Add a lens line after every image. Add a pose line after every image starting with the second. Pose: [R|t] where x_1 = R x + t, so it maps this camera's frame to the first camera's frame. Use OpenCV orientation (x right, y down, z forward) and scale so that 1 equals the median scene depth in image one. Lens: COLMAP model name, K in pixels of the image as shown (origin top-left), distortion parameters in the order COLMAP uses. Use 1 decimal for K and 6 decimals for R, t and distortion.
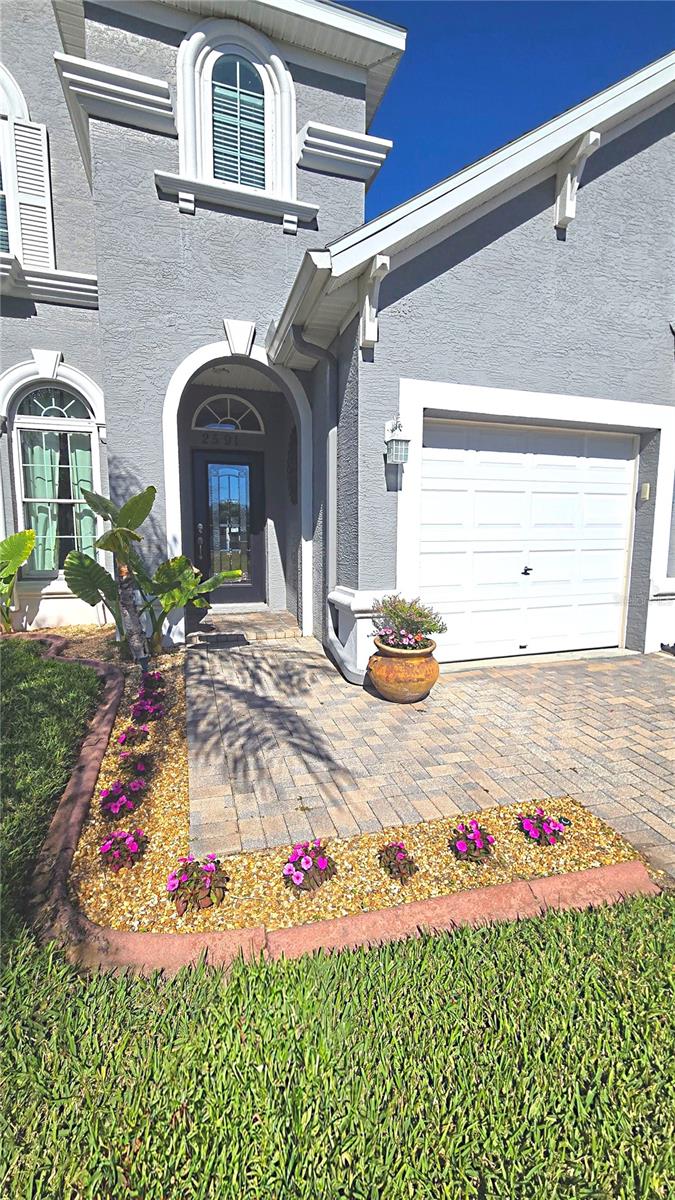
lens RADIAL K [[465.2, 0, 333.4], [0, 465.2, 595.1], [0, 0, 1]] dist [-0.001193, -0.000021]
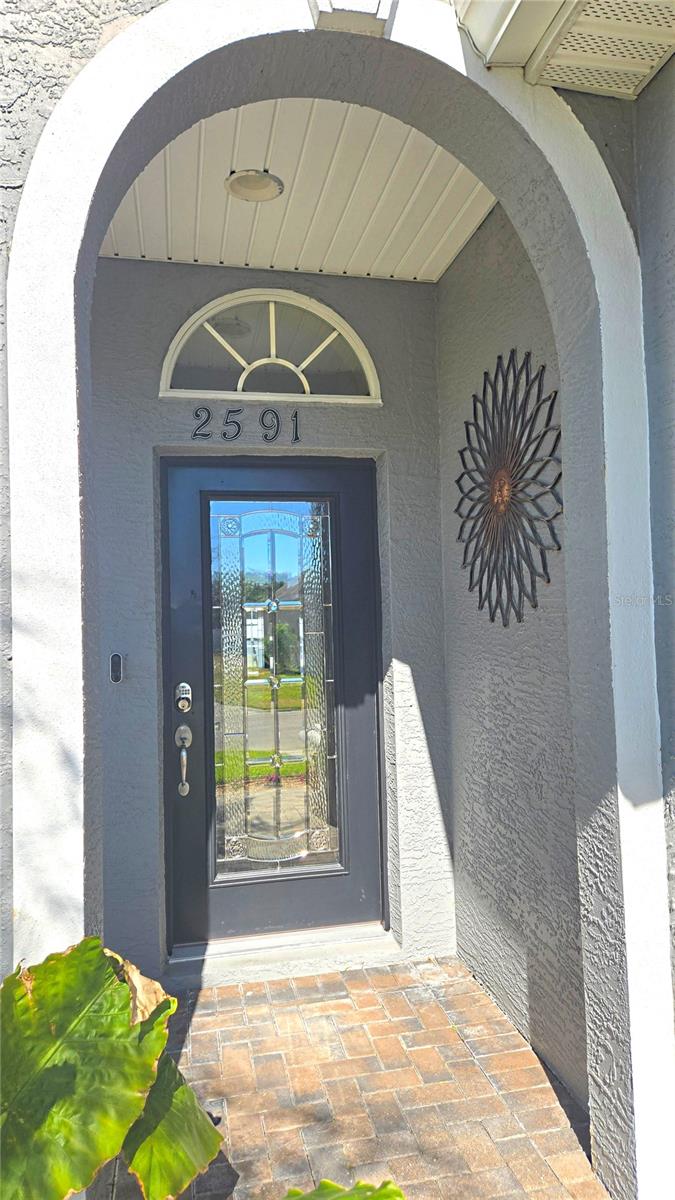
lens RADIAL K [[774.5, 0, 339.5], [0, 774.5, 601.4], [0, 0, 1]] dist [0.004492, 0.000964]
pose [[0.995408, -0.034829, -0.089166, -0.136701], [0.021078, 0.988346, -0.150757, -0.132876], [0.093377, 0.148185, 0.984541, 0.497852]]
